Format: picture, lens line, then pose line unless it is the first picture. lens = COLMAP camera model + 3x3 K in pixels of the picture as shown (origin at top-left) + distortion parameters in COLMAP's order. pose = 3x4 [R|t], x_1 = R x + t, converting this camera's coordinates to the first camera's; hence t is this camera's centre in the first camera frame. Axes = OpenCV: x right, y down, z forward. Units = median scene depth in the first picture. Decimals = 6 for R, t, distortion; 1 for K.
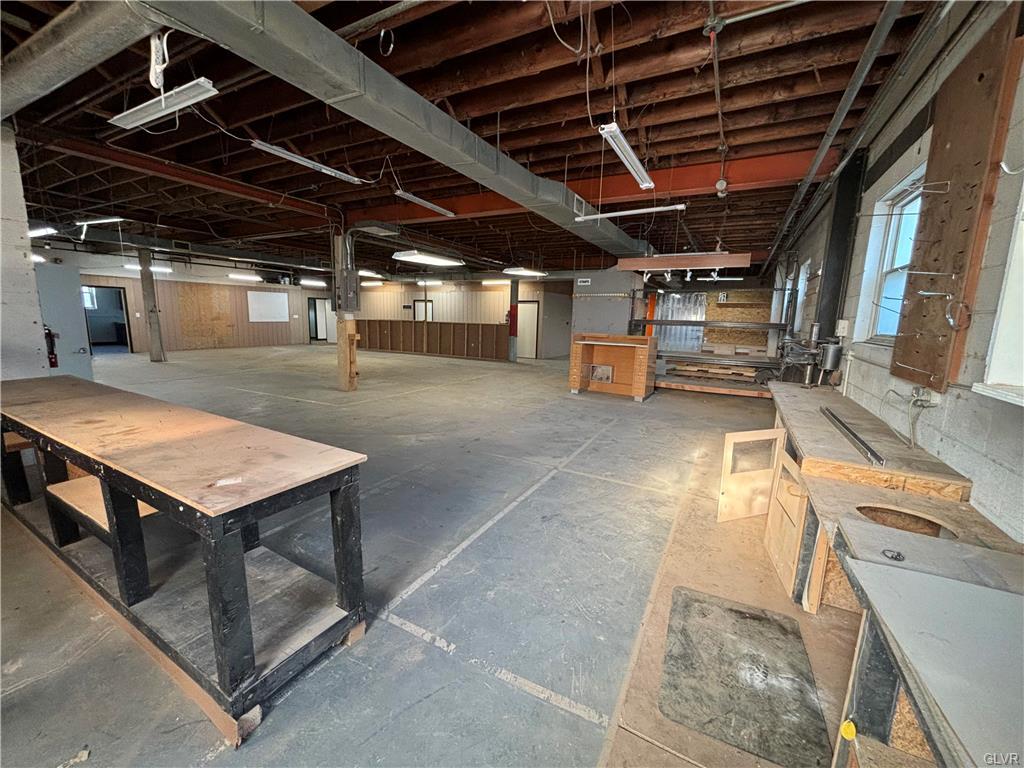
lens RADIAL K [[415.0, 0, 510.2], [0, 415.0, 383.3], [0, 0, 1]] dist [0.001818, -0.000729]
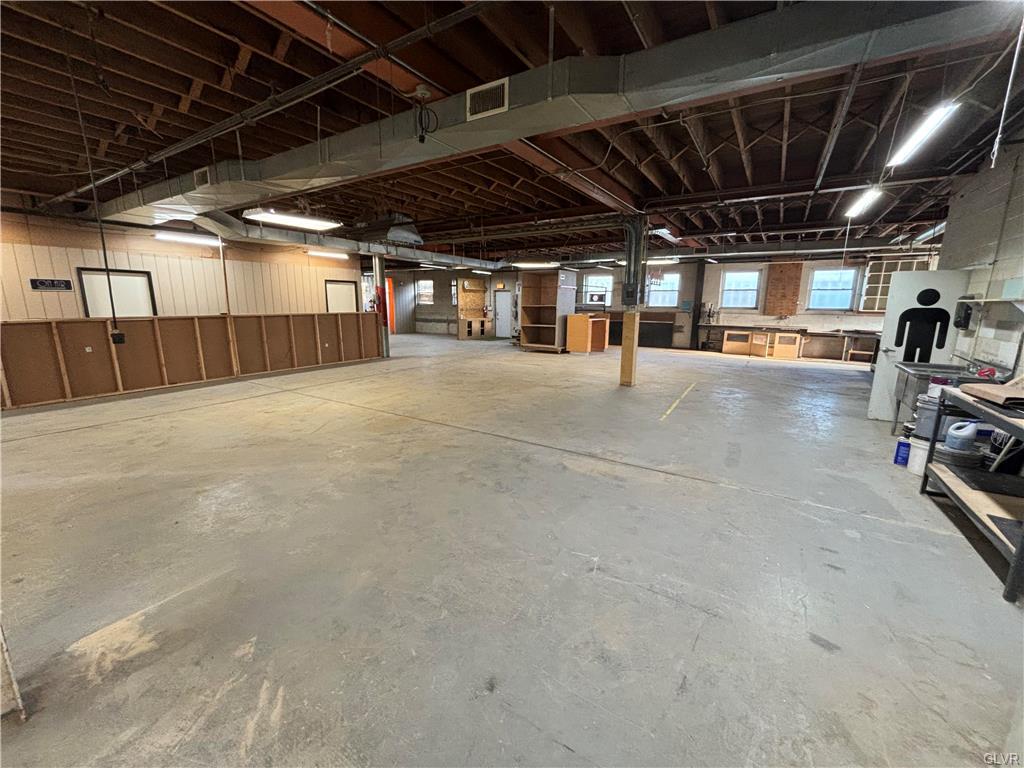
lens RADIAL K [[415.0, 0, 509.0], [0, 415.0, 386.0], [0, 0, 1]] dist [0.001818, -0.000729]
pose [[0.065975, -0.220848, 0.973074, -0.629221], [0.167245, 0.963851, 0.207416, -0.102252], [-0.983705, 0.149058, 0.100526, 0.556004]]
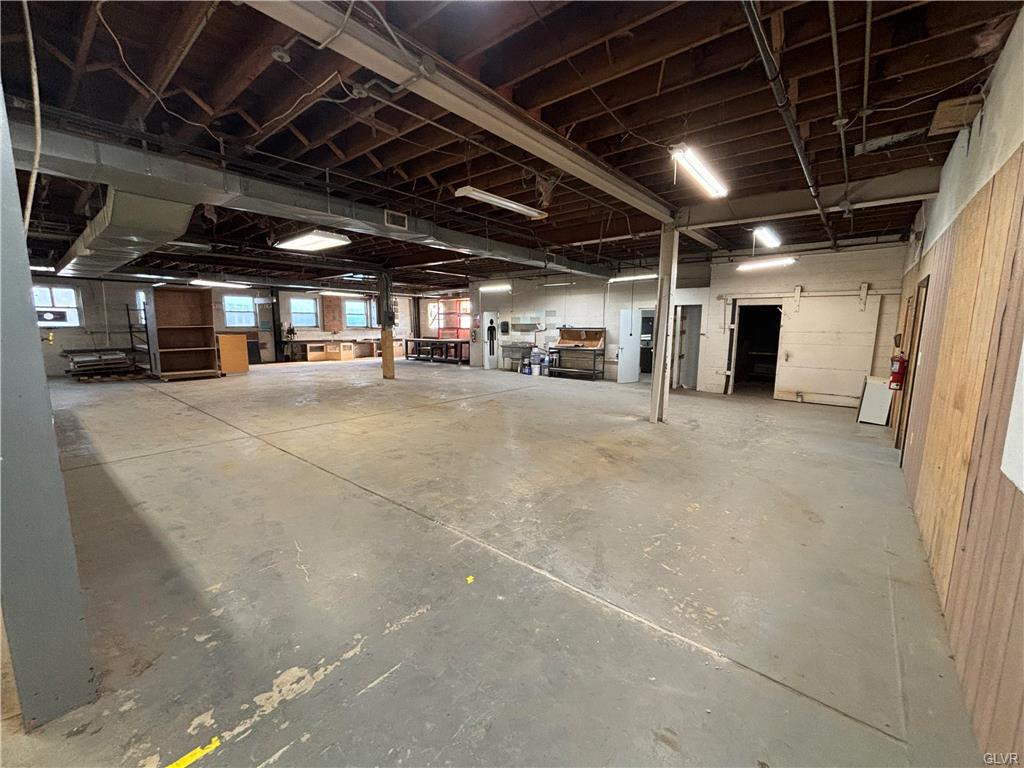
lens RADIAL K [[415.0, 0, 508.4], [0, 415.0, 380.9], [0, 0, 1]] dist [0.001818, -0.000729]
pose [[-0.979336, -0.056164, 0.194283, -0.389494], [0.006613, 0.951258, 0.308327, -0.276651], [-0.202130, 0.303240, -0.931230, 1.545266]]
